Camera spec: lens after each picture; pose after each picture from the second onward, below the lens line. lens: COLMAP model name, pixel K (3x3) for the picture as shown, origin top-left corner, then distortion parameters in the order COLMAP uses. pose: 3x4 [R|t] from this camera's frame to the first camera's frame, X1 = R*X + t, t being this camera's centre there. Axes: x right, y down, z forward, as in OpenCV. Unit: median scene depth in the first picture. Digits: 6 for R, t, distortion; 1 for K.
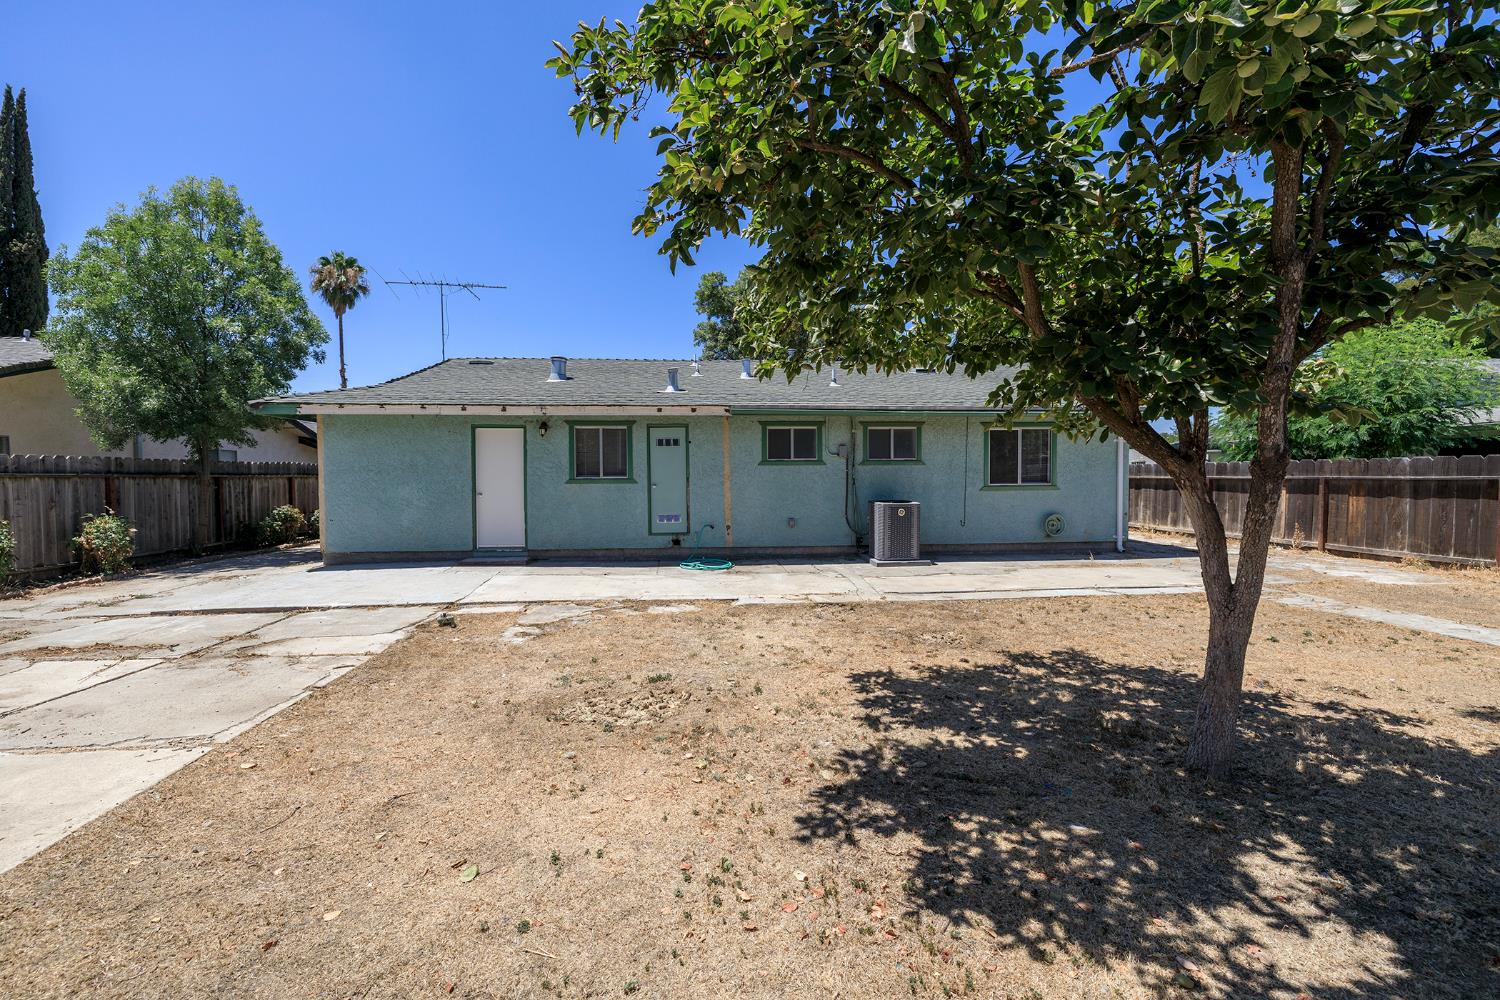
lens RADIAL K [[626.9, 0, 740.8], [0, 626.9, 494.0], [0, 0, 1]] dist [-0.000301, 0.000611]
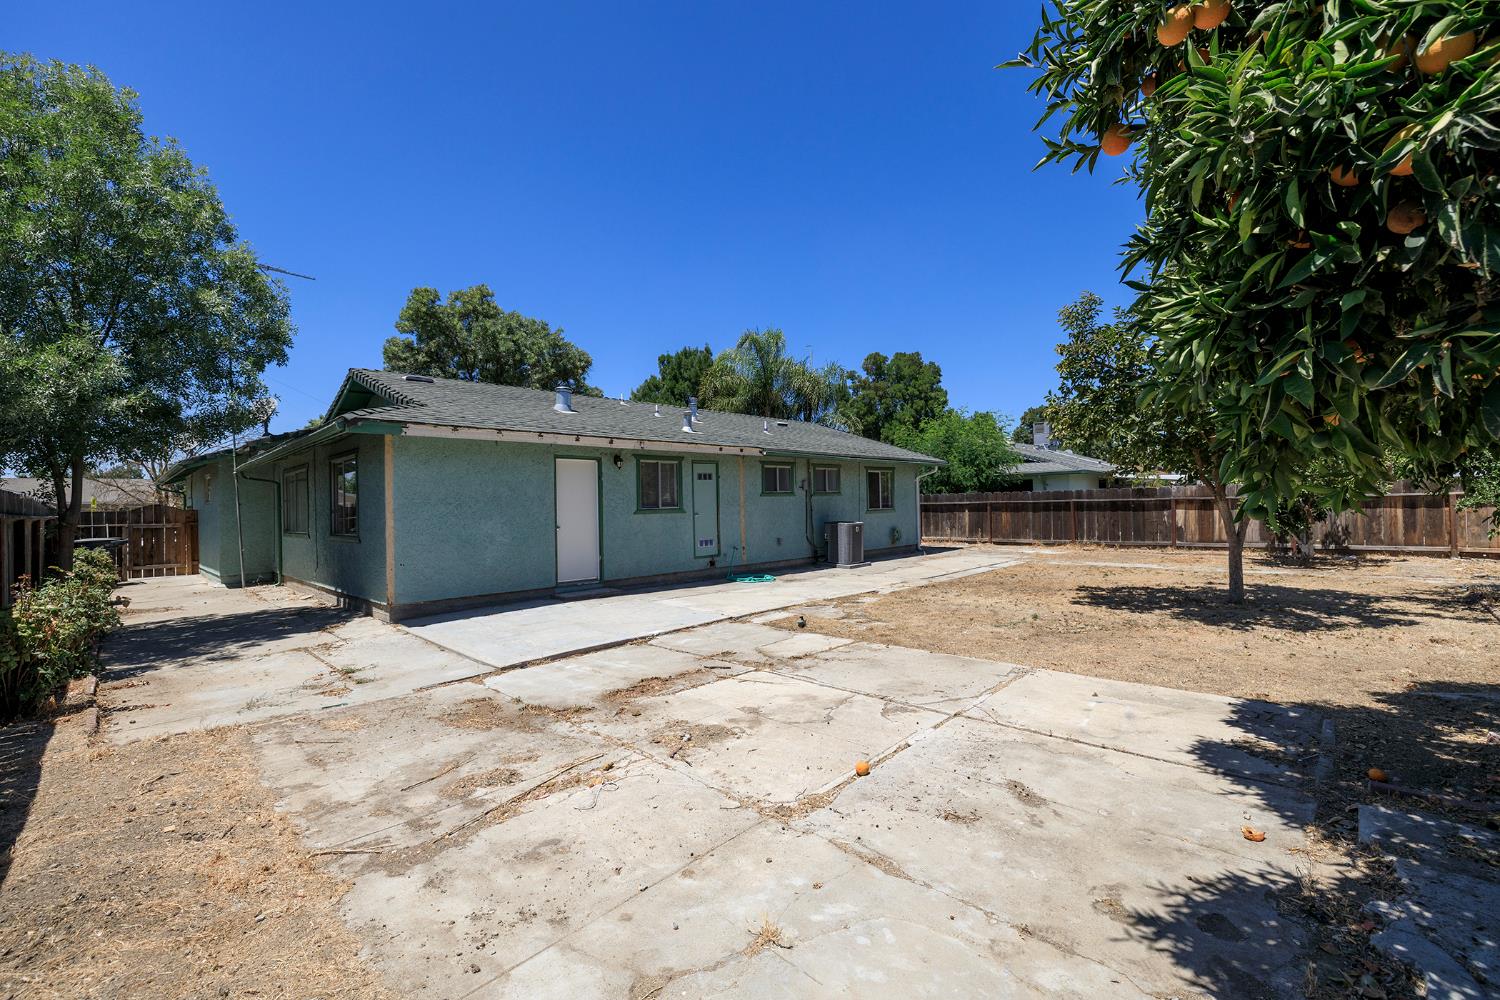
lens RADIAL K [[626.9, 0, 742.2], [0, 626.9, 500.6], [0, 0, 1]] dist [-0.000301, 0.000611]
pose [[0.762560, -0.006800, 0.646882, -0.809378], [0.036617, 0.998795, -0.032665, 0.001388], [-0.645880, 0.048596, 0.761890, 0.085491]]
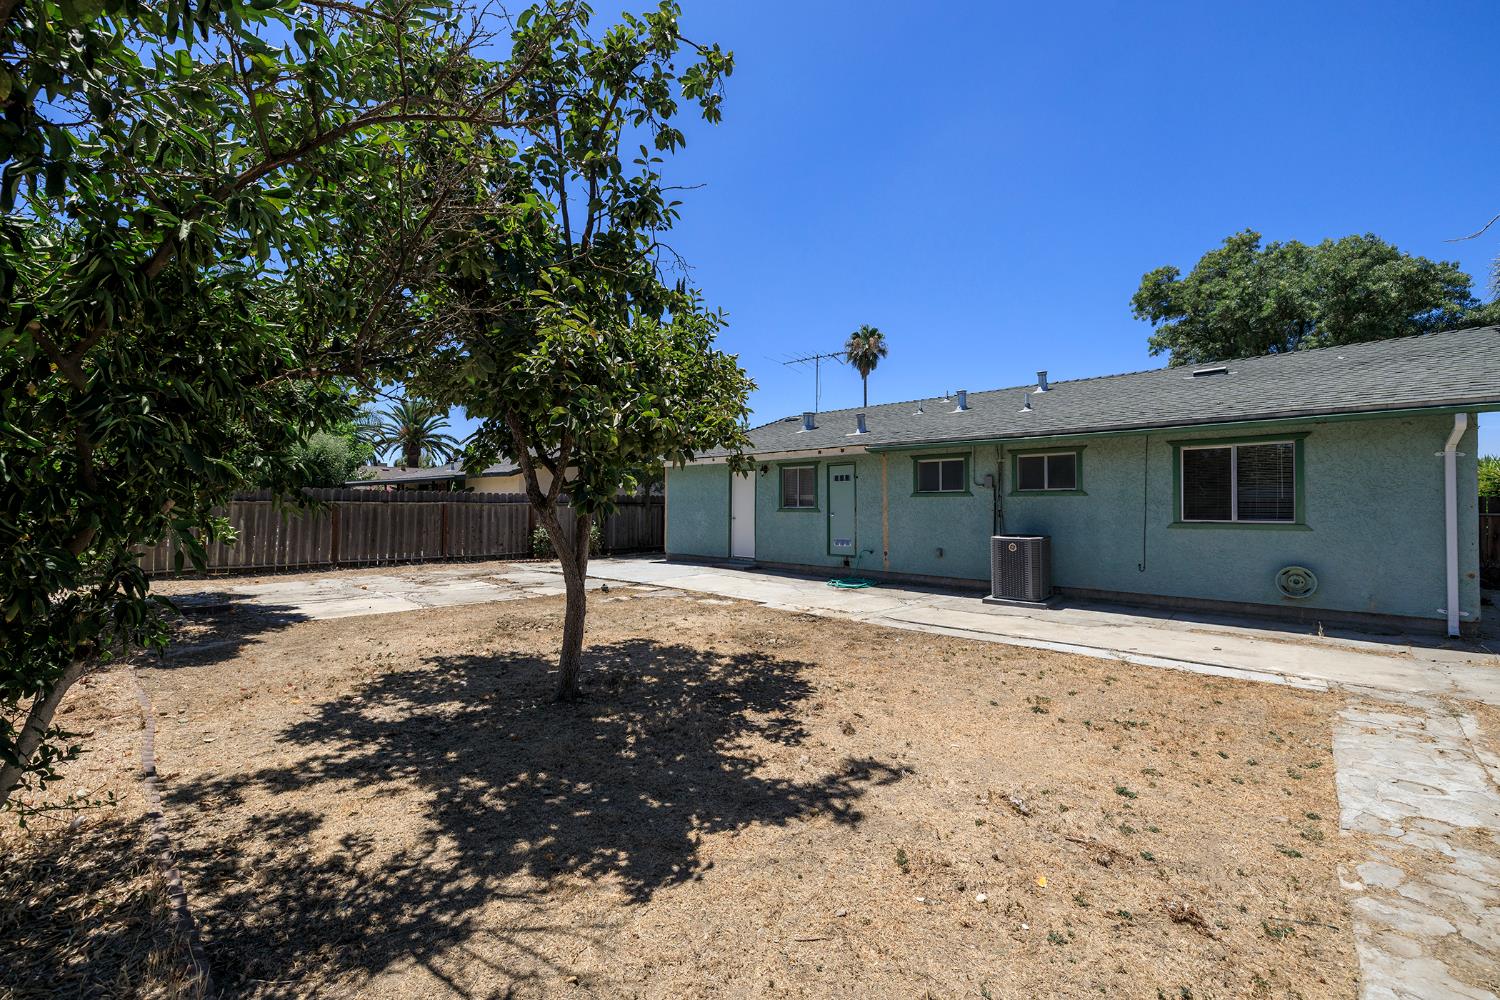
lens RADIAL K [[626.9, 0, 742.0], [0, 626.9, 499.6], [0, 0, 1]] dist [-0.000301, 0.000611]
pose [[0.650959, -0.001358, -0.759112, 0.661925], [-0.029892, 0.999177, -0.027421, -0.003568], [0.758524, 0.040541, 0.650382, 0.089920]]
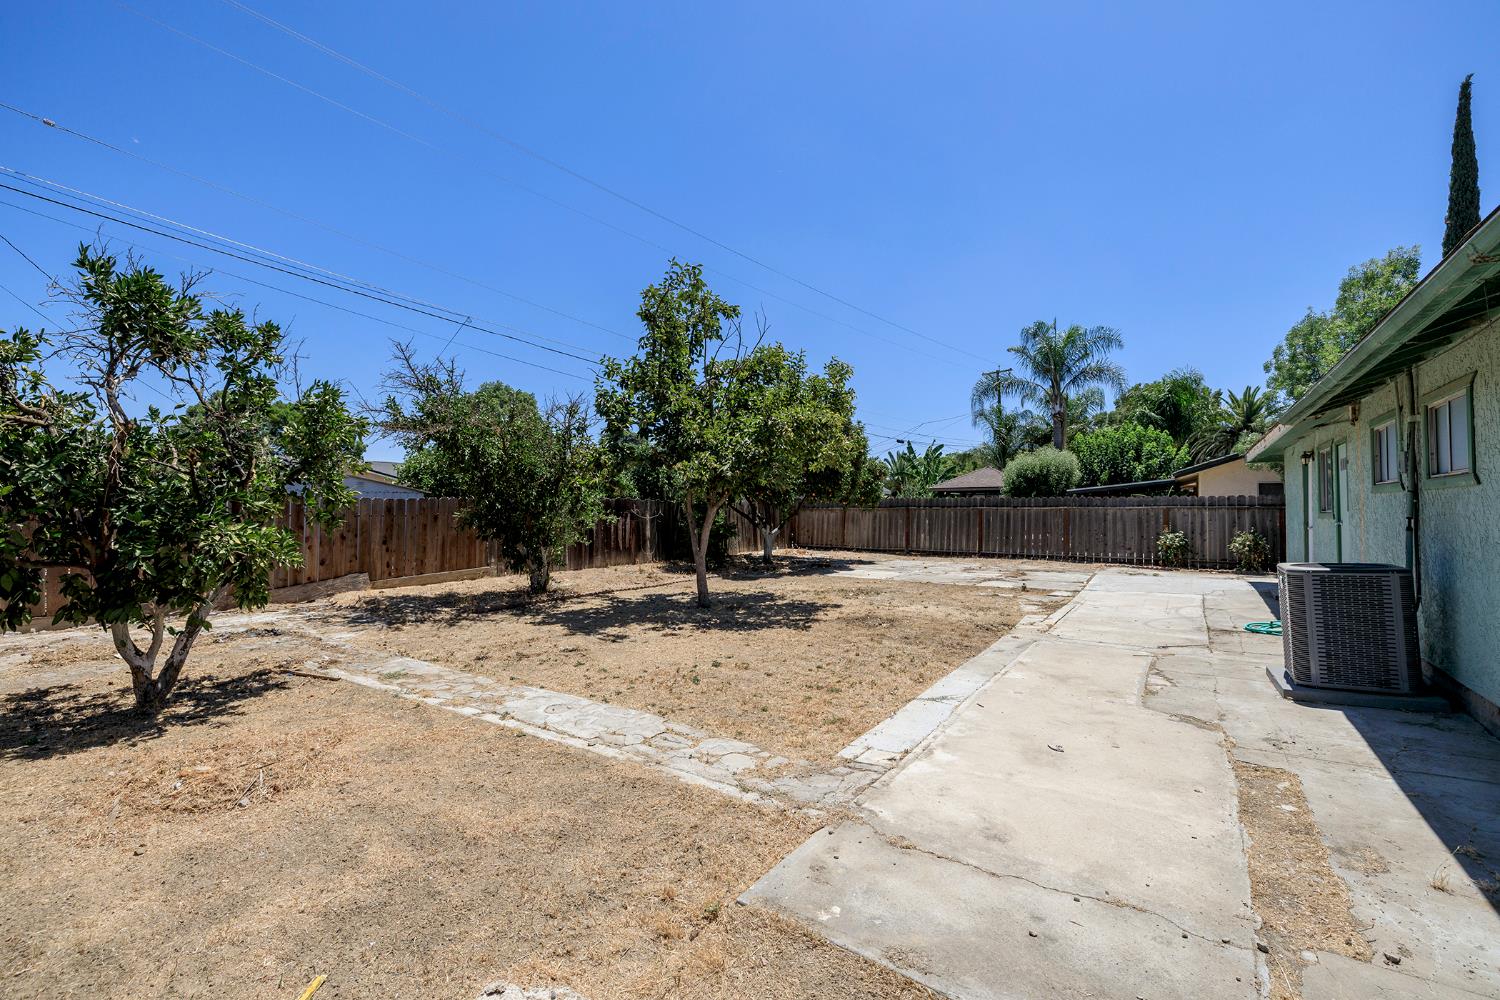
lens RADIAL K [[626.9, 0, 742.0], [0, 626.9, 497.4], [0, 0, 1]] dist [-0.000301, 0.000611]
pose [[-0.648295, -0.008675, -0.761340, 0.900706], [-0.018352, 0.999823, 0.004235, -0.033997], [0.761168, 0.016717, -0.648339, 0.946303]]
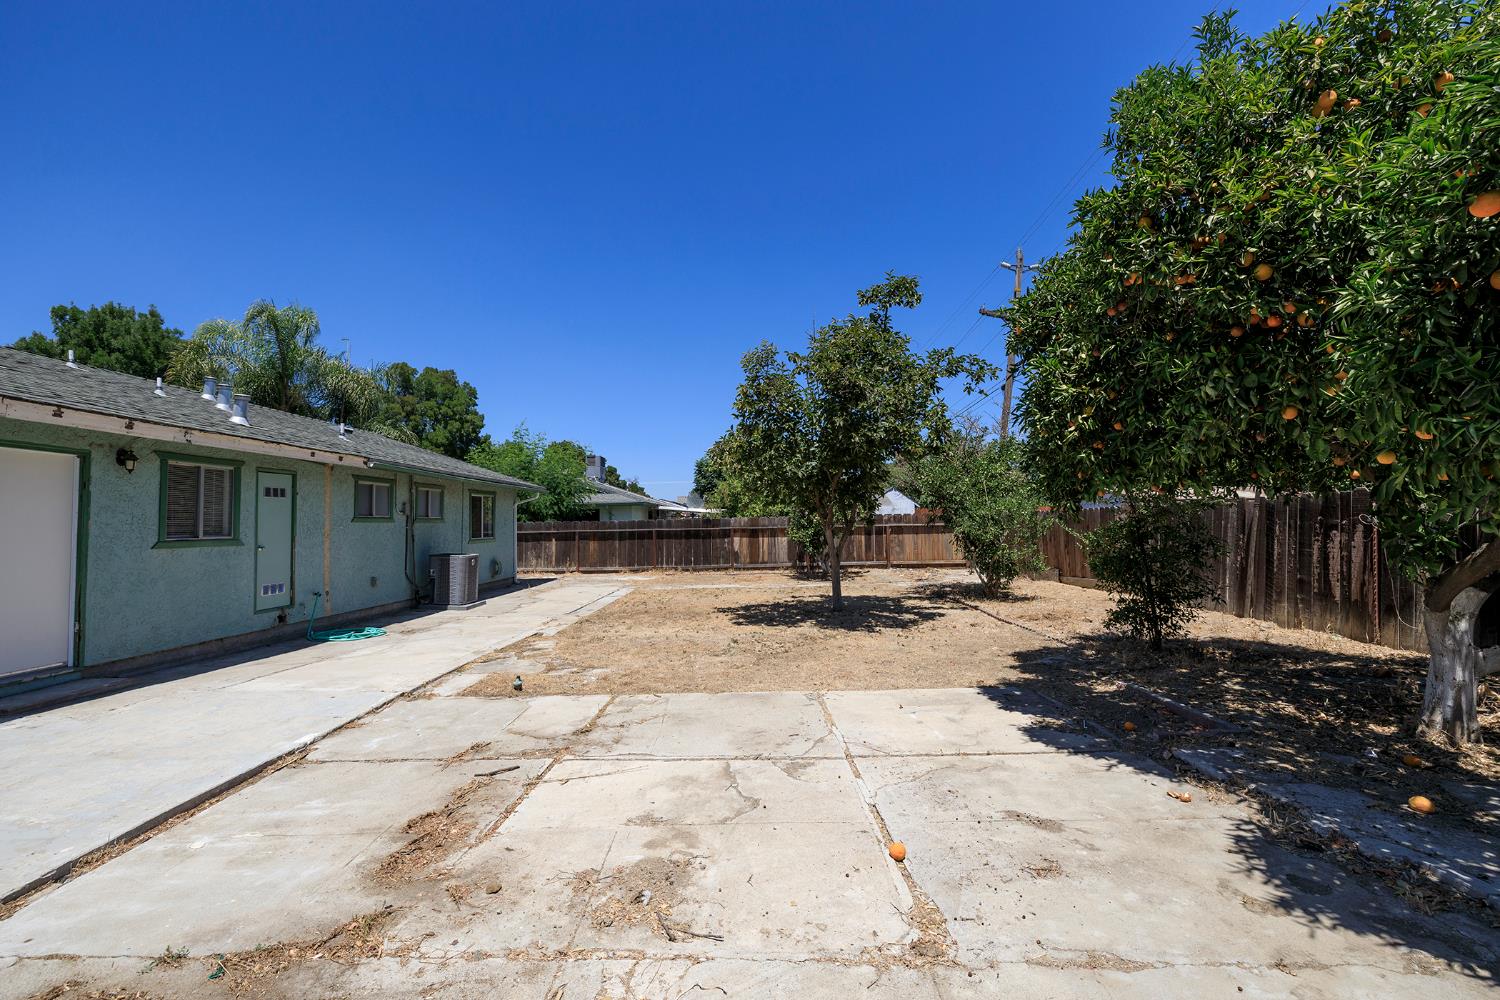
lens RADIAL K [[626.9, 0, 742.7], [0, 626.9, 494.8], [0, 0, 1]] dist [-0.000301, 0.000611]
pose [[0.116963, 0.050350, 0.991859, -0.832662], [0.046568, 0.997337, -0.056119, -0.007649], [-0.992044, 0.052753, 0.114307, 0.328531]]
